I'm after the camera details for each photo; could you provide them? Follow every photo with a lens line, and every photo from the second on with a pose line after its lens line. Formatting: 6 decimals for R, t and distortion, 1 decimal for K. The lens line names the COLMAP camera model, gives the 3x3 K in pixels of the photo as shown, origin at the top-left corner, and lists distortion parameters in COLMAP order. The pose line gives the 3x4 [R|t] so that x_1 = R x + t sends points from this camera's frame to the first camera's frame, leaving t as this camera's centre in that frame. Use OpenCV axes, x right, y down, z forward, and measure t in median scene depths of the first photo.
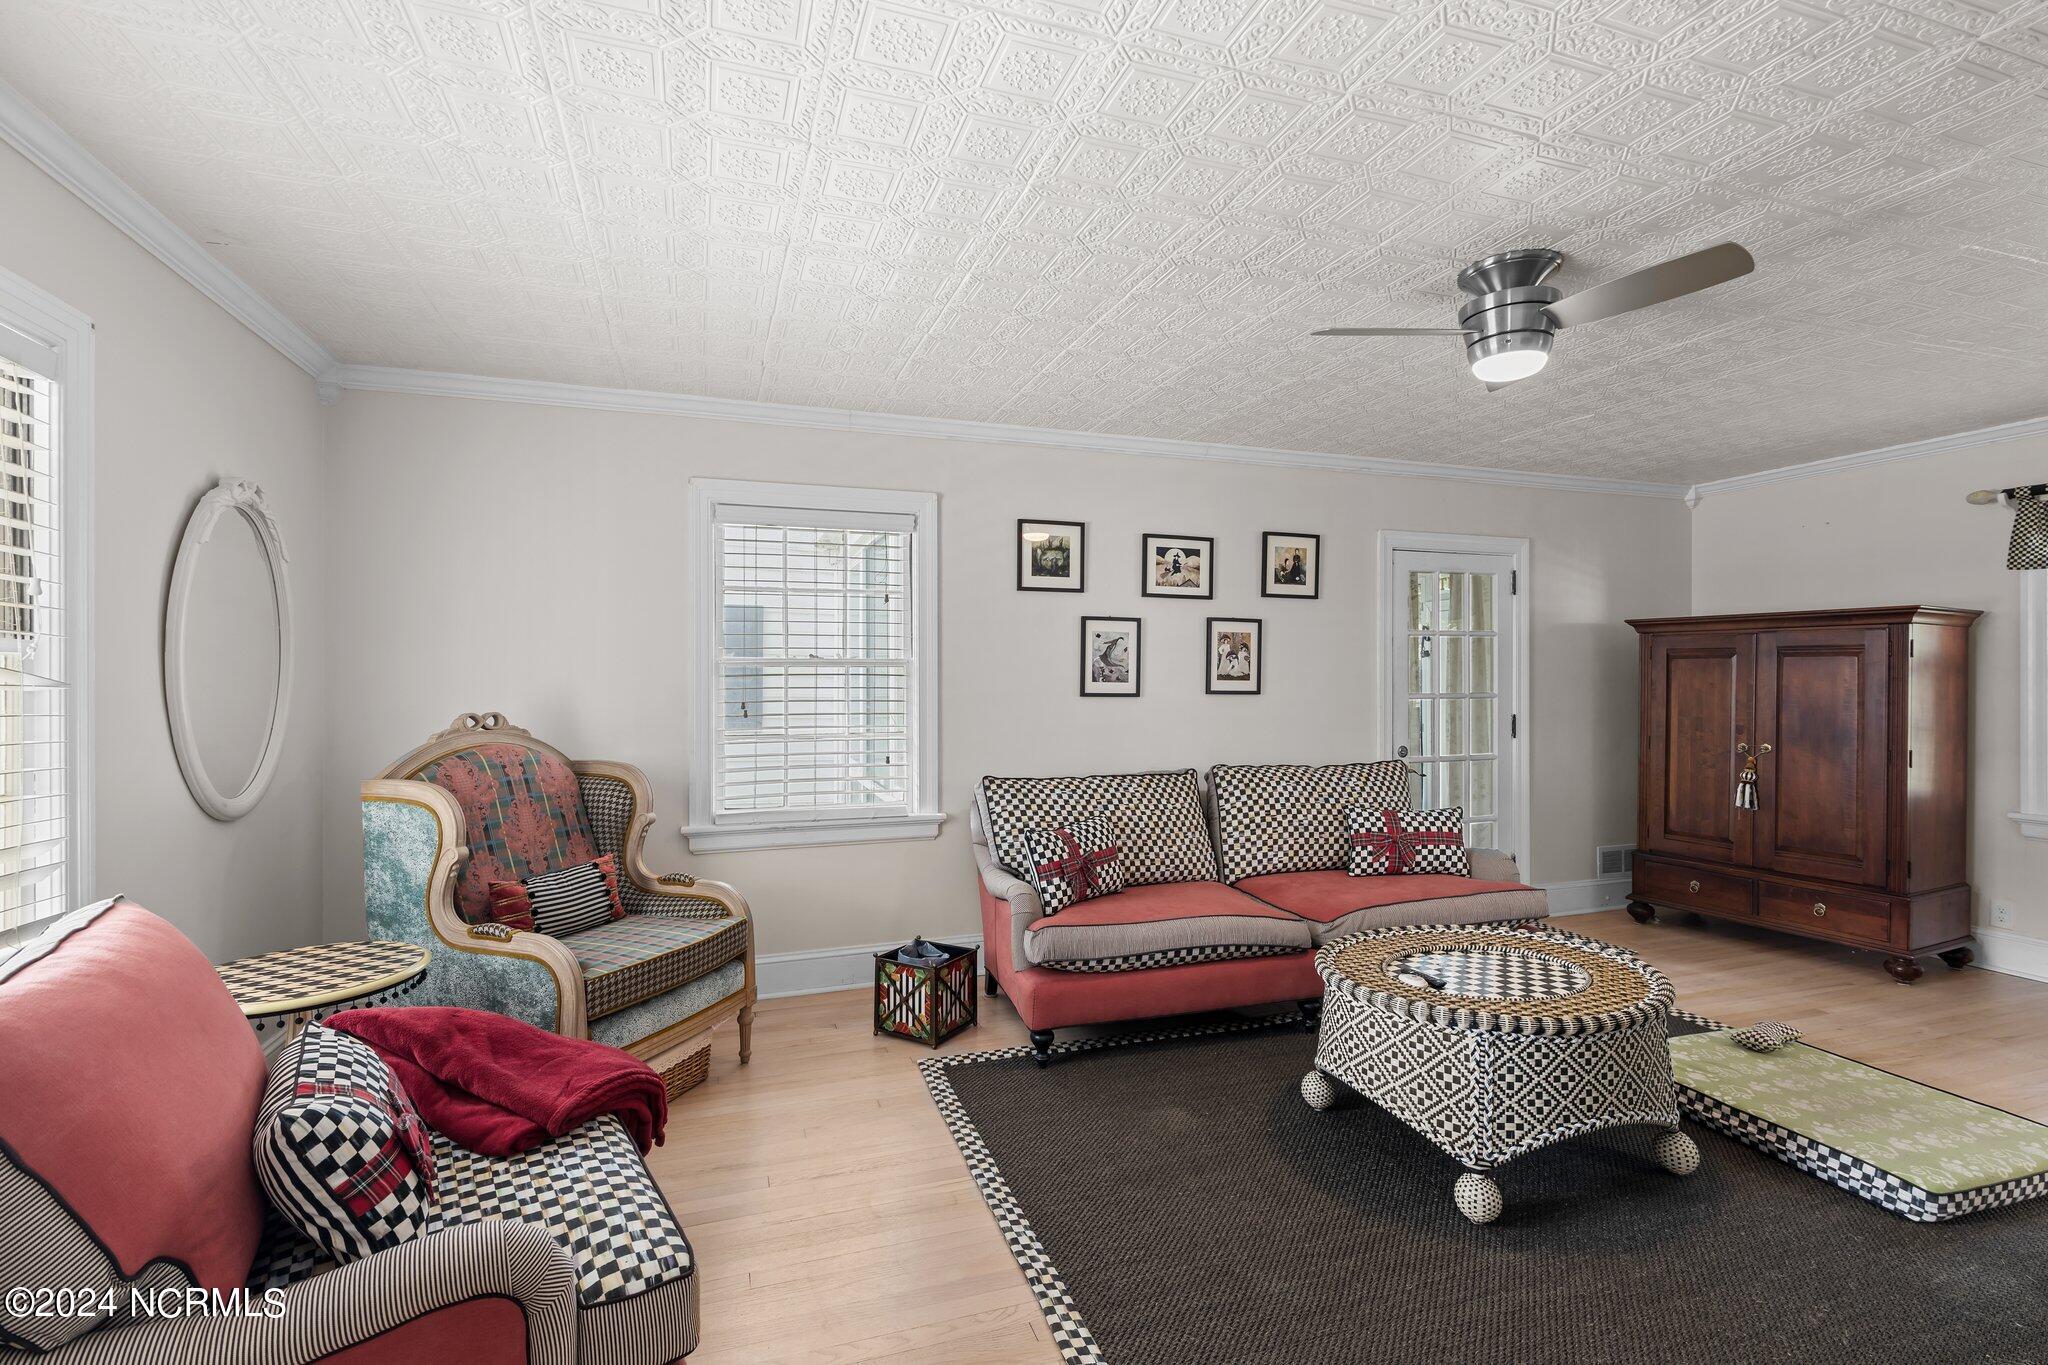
lens RADIAL K [[934.0, 0, 1017.2], [0, 934.0, 668.8], [0, 0, 1]] dist [0.009495, -0.001583]
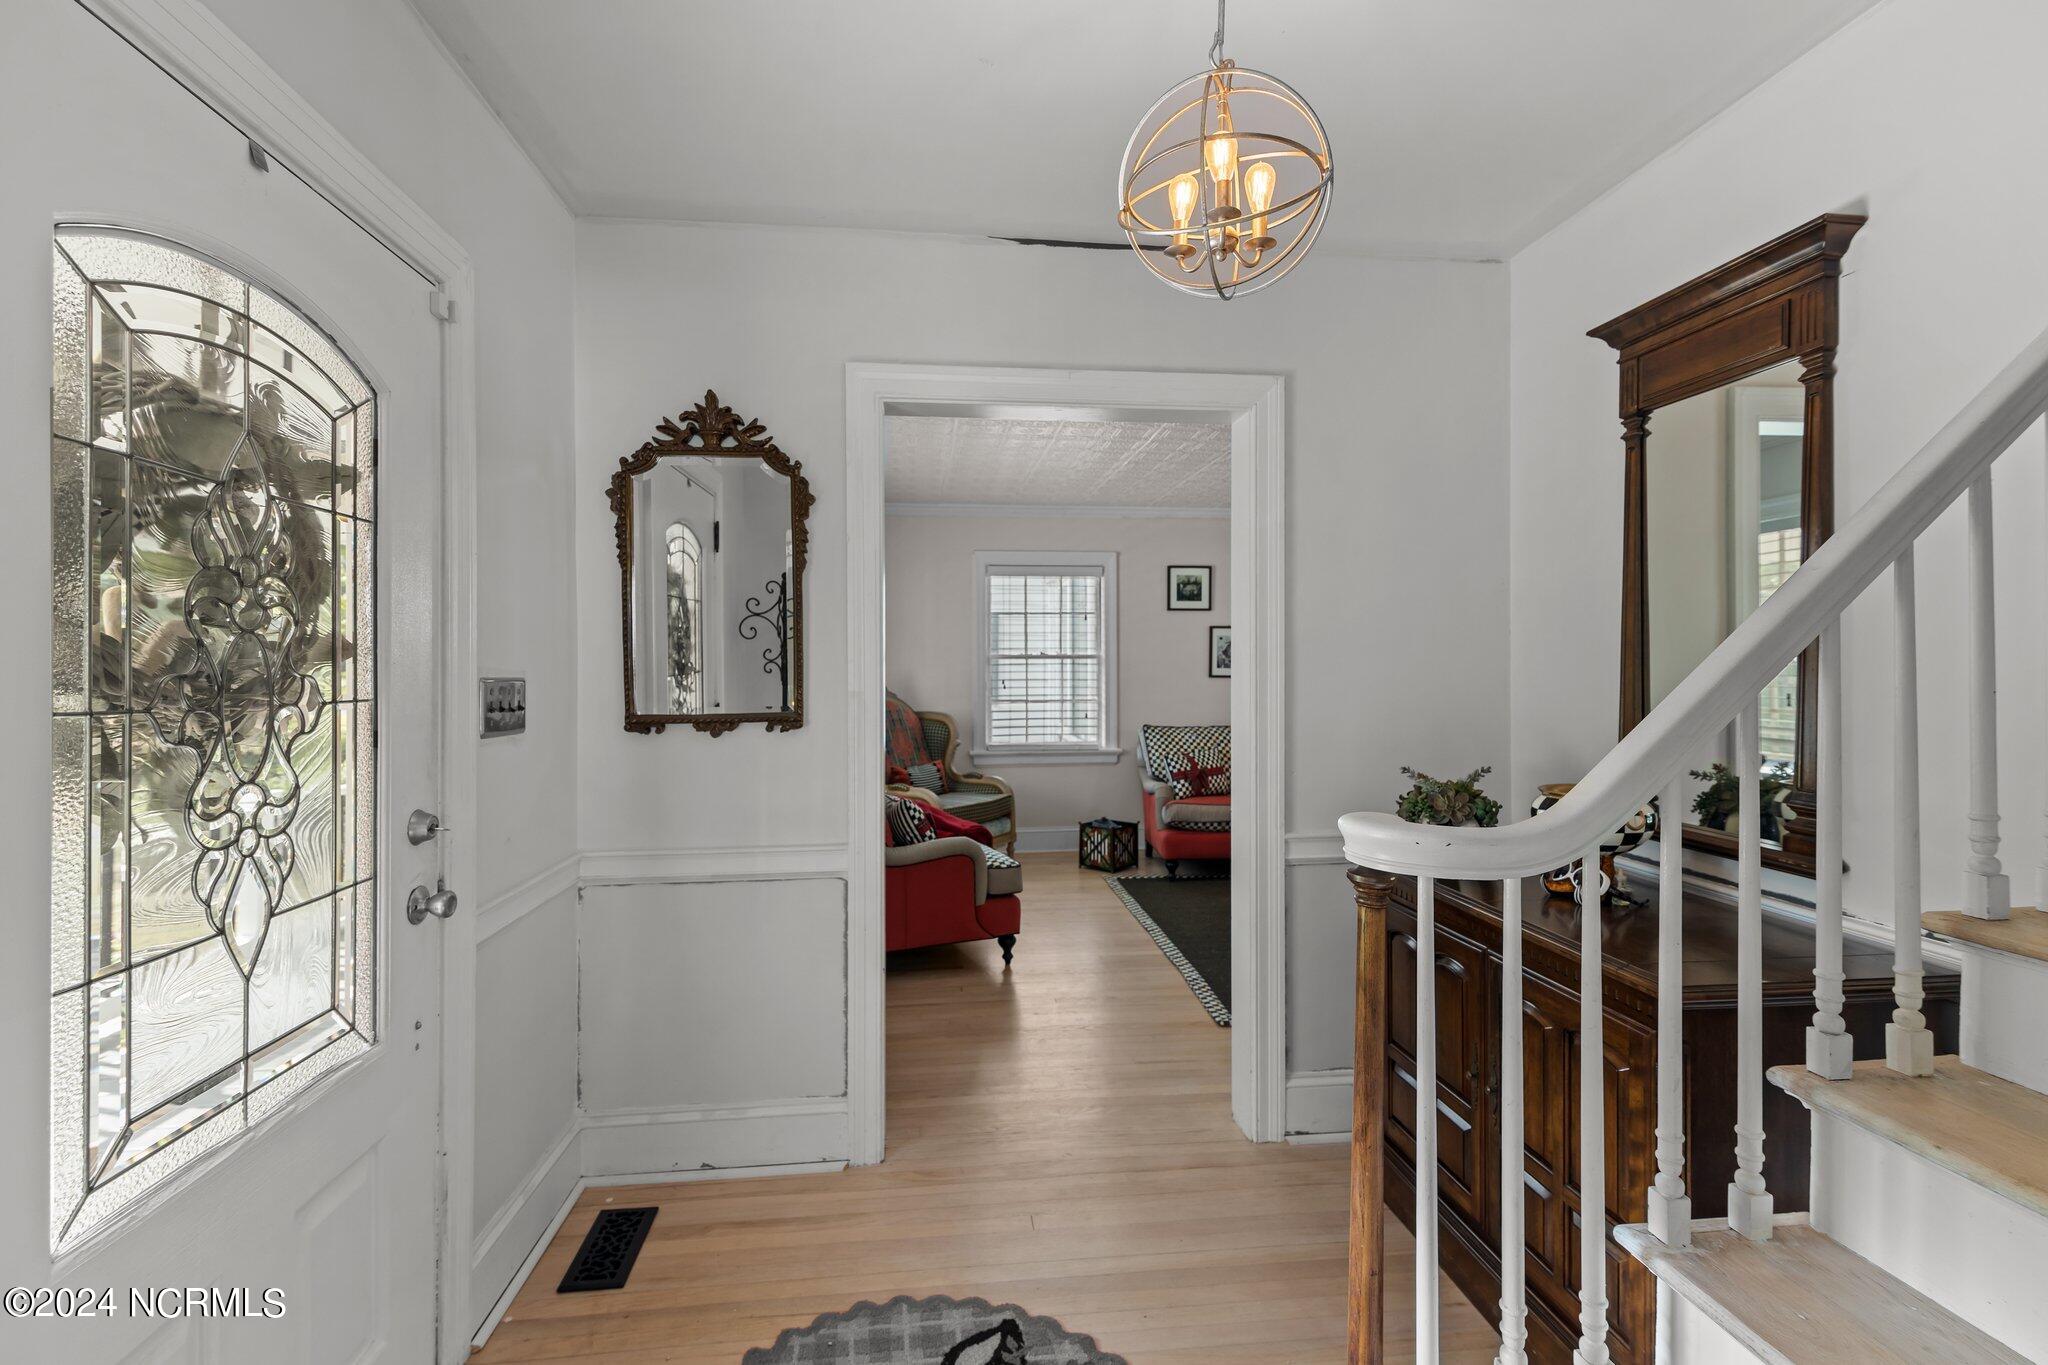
lens RADIAL K [[934.0, 0, 1023.1], [0, 934.0, 669.0], [0, 0, 1]] dist [0.009495, -0.001583]
pose [[0.978631, -0.001611, -0.205618, 0.093585], [0.004273, 0.999913, 0.012499, -0.005951], [0.205580, -0.013111, 0.978553, -0.650225]]
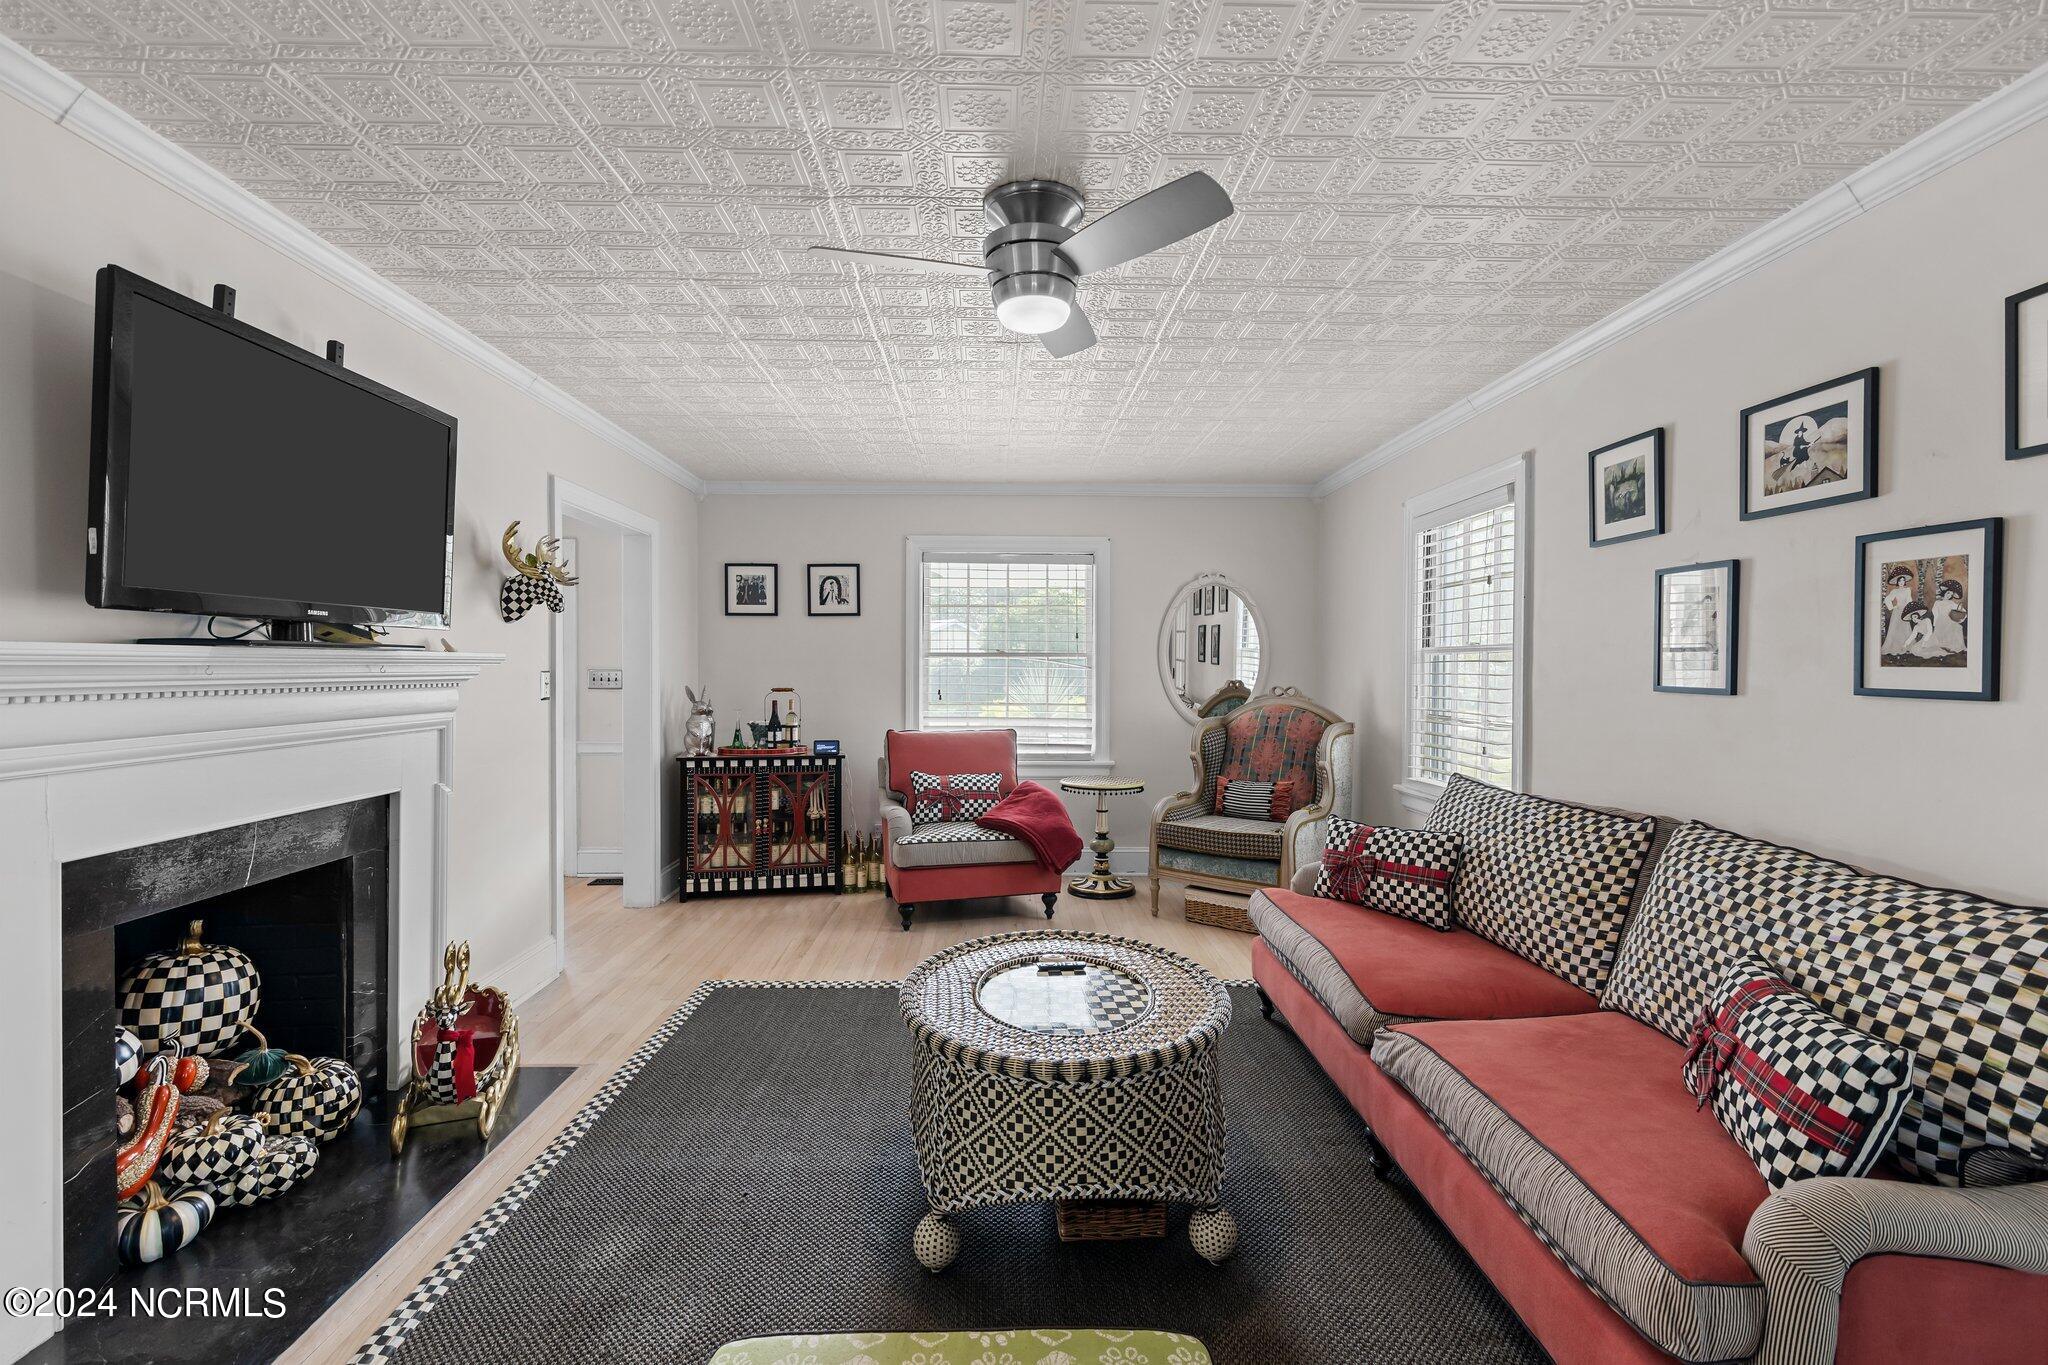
lens RADIAL K [[934.0, 0, 1024.0], [0, 934.0, 693.0], [0, 0, 1]] dist [0.009495, -0.001583]
pose [[-0.269297, 0.023014, -0.962782, 0.939148], [0.015073, 0.999693, 0.019680, 0.015373], [0.962939, -0.009212, -0.269561, 0.819518]]
